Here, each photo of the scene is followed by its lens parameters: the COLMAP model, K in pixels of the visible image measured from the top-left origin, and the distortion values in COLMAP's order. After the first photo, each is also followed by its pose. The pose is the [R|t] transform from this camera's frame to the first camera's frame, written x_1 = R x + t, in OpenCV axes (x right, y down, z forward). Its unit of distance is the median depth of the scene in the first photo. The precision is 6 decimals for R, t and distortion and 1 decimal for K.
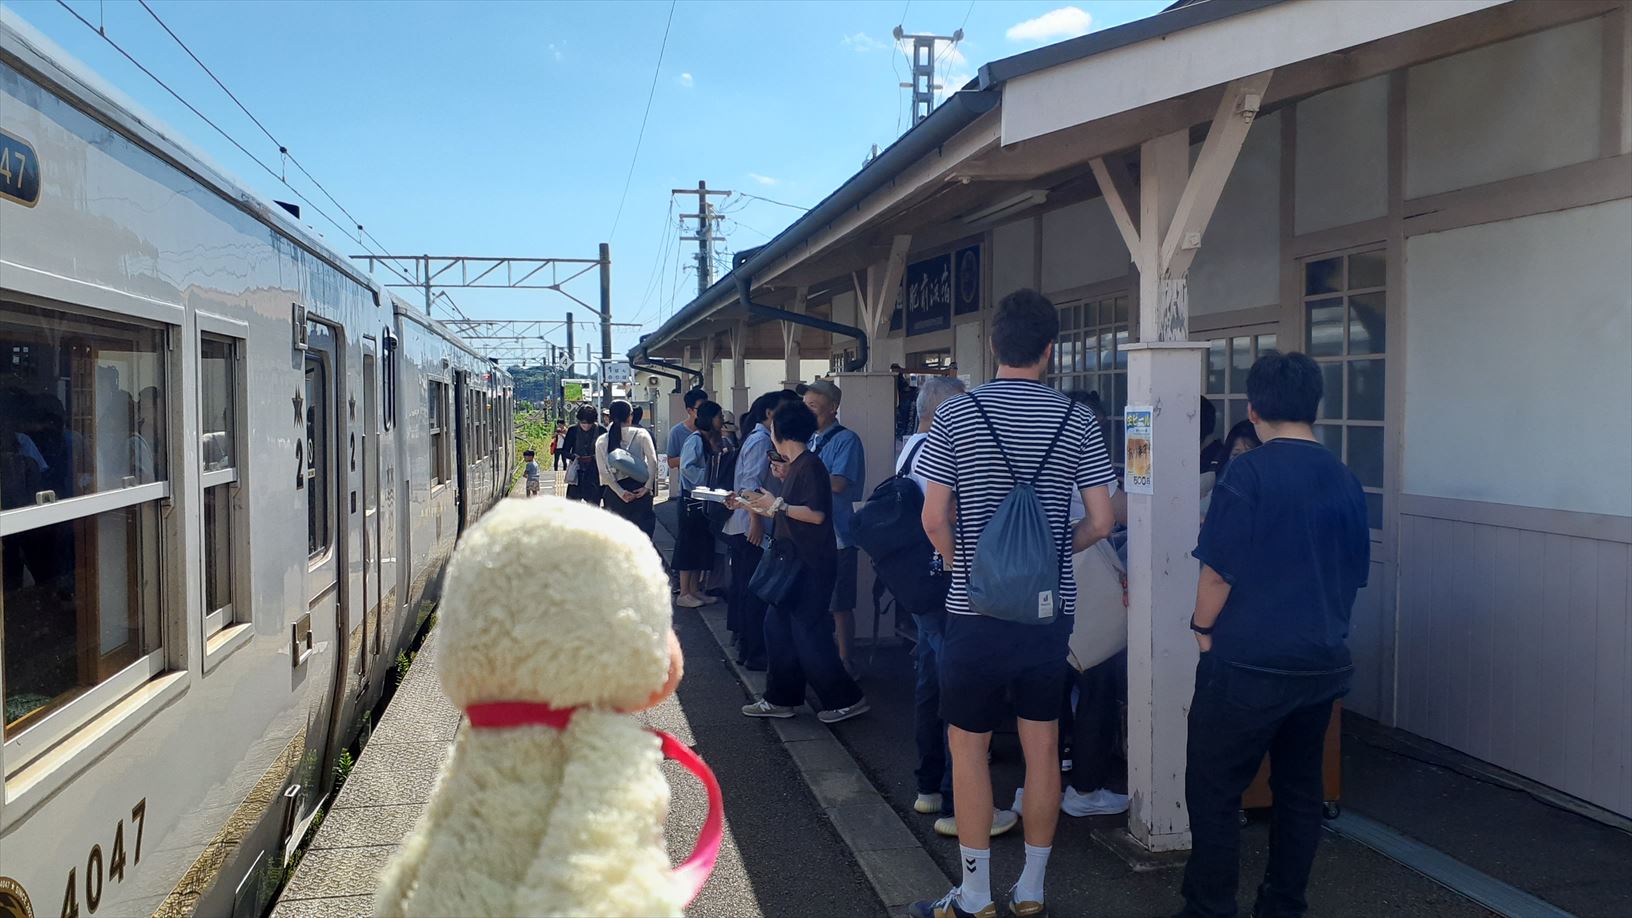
lens RADIAL K [[1315.9, 0, 816.0], [0, 1315.9, 459.0], [0, 0, 1]] dist [0.210214, -0.651507]
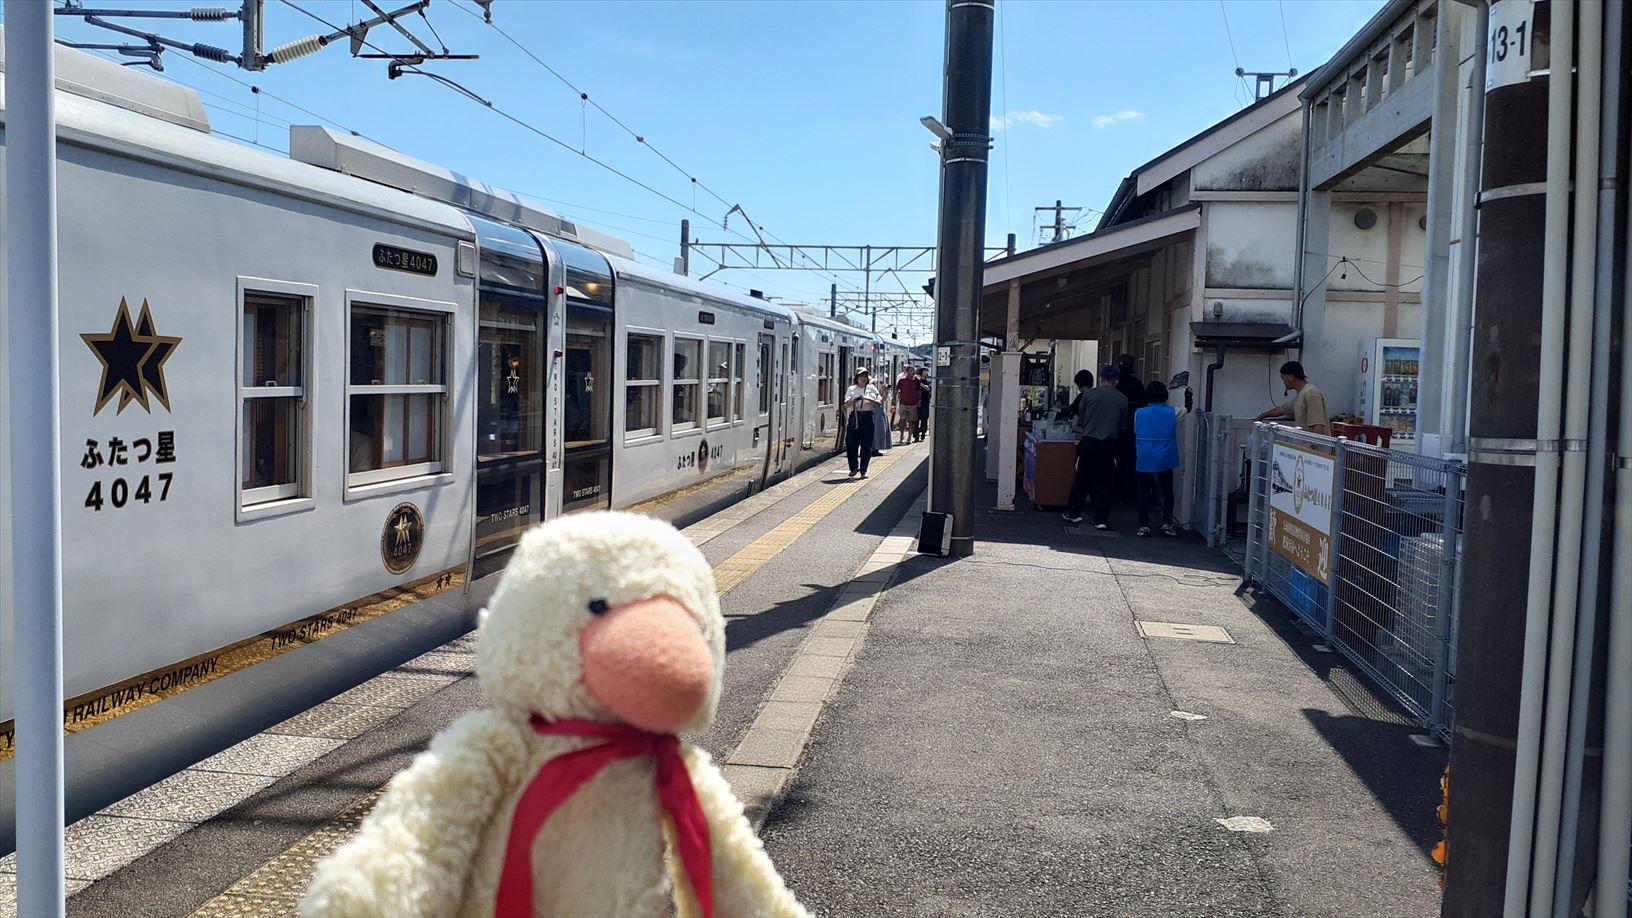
lens RADIAL K [[1315.9, 0, 816.0], [0, 1315.9, 459.0], [0, 0, 1]] dist [0.210214, -0.651507]
pose [[0.943886, 0.058438, -0.325059, 0.129634], [-0.050149, 0.998169, 0.033827, 0.012704], [0.326441, -0.015628, 0.945089, -0.322171]]
